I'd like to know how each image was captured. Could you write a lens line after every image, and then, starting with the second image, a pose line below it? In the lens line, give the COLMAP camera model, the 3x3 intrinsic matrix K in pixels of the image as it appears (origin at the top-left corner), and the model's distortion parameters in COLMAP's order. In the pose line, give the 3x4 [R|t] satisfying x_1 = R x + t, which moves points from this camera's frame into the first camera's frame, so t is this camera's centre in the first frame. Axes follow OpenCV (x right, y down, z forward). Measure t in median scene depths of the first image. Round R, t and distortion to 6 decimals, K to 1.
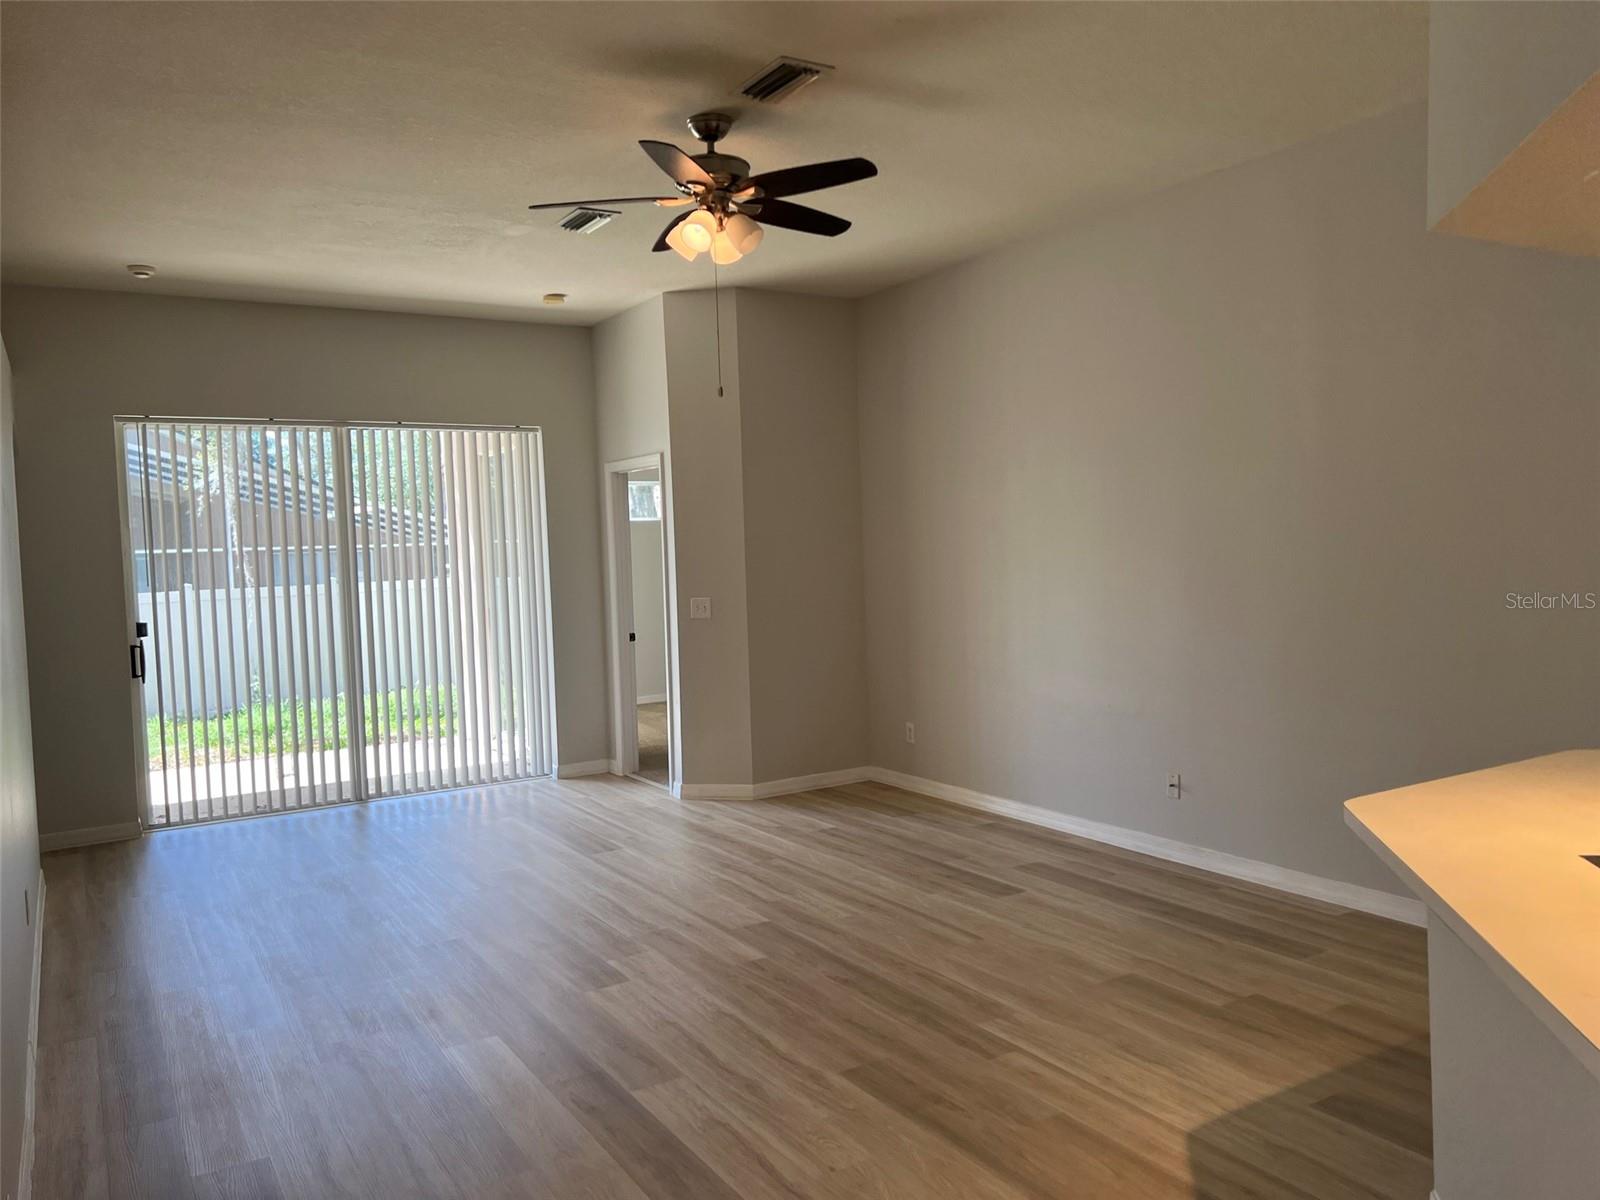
lens RADIAL K [[1194.9, 0, 800.0], [0, 1194.9, 600.0], [0, 0, 1]] dist [0.049595, -0.051905]
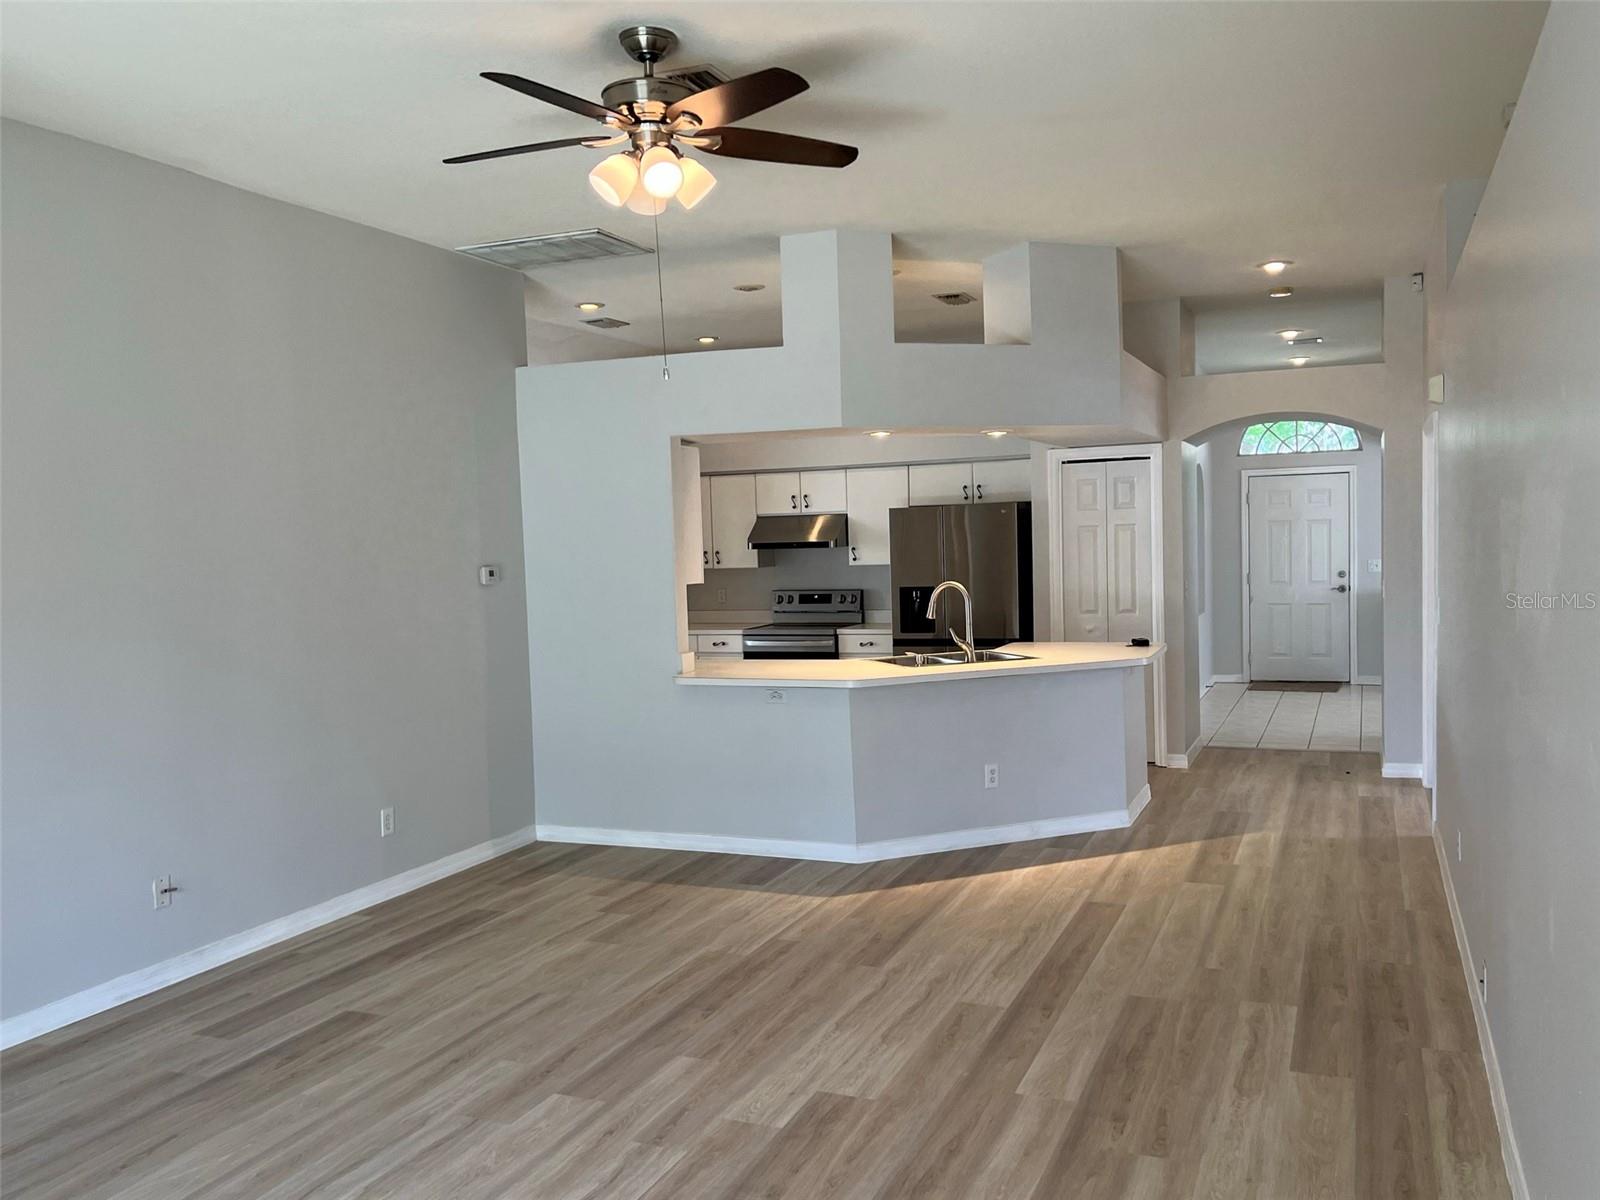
lens RADIAL K [[1379.7, 0, 800.0], [0, 1379.7, 600.0], [0, 0, 1]] dist [-0.002471, -0.011679]
pose [[-0.595607, 0.016821, 0.803100, -0.867121], [0.091231, 0.994728, 0.046826, -0.056271], [-0.798078, 0.101158, -0.594002, 1.496951]]
